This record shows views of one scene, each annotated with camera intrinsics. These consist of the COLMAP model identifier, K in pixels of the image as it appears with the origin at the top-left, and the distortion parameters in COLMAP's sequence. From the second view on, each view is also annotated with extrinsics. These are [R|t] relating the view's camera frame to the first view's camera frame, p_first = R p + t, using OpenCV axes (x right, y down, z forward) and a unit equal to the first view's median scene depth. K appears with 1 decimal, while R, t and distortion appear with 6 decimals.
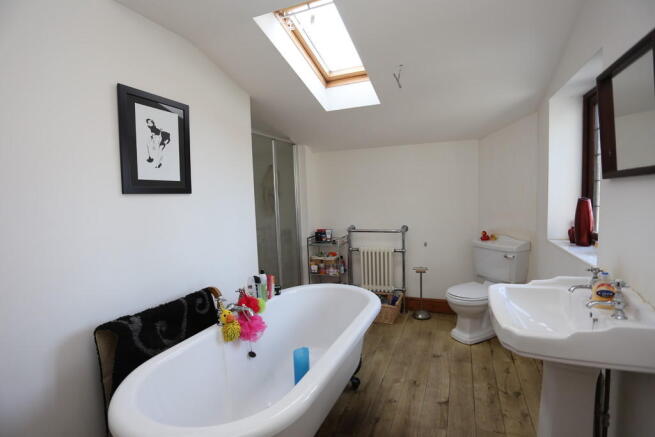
lens RADIAL K [[320.3, 0, 327.5], [0, 320.3, 218.5], [0, 0, 1]] dist [-0.072588, 0.039704]
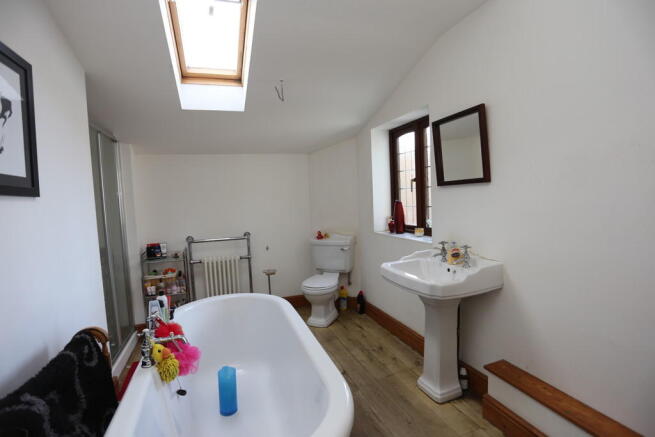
lens RADIAL K [[320.3, 0, 327.5], [0, 320.3, 218.5], [0, 0, 1]] dist [-0.072588, 0.039704]
pose [[0.743703, -0.039820, 0.667324, -0.312722], [0.065141, 0.997791, -0.013057, 0.011101], [-0.665329, 0.053181, 0.744653, 0.081540]]
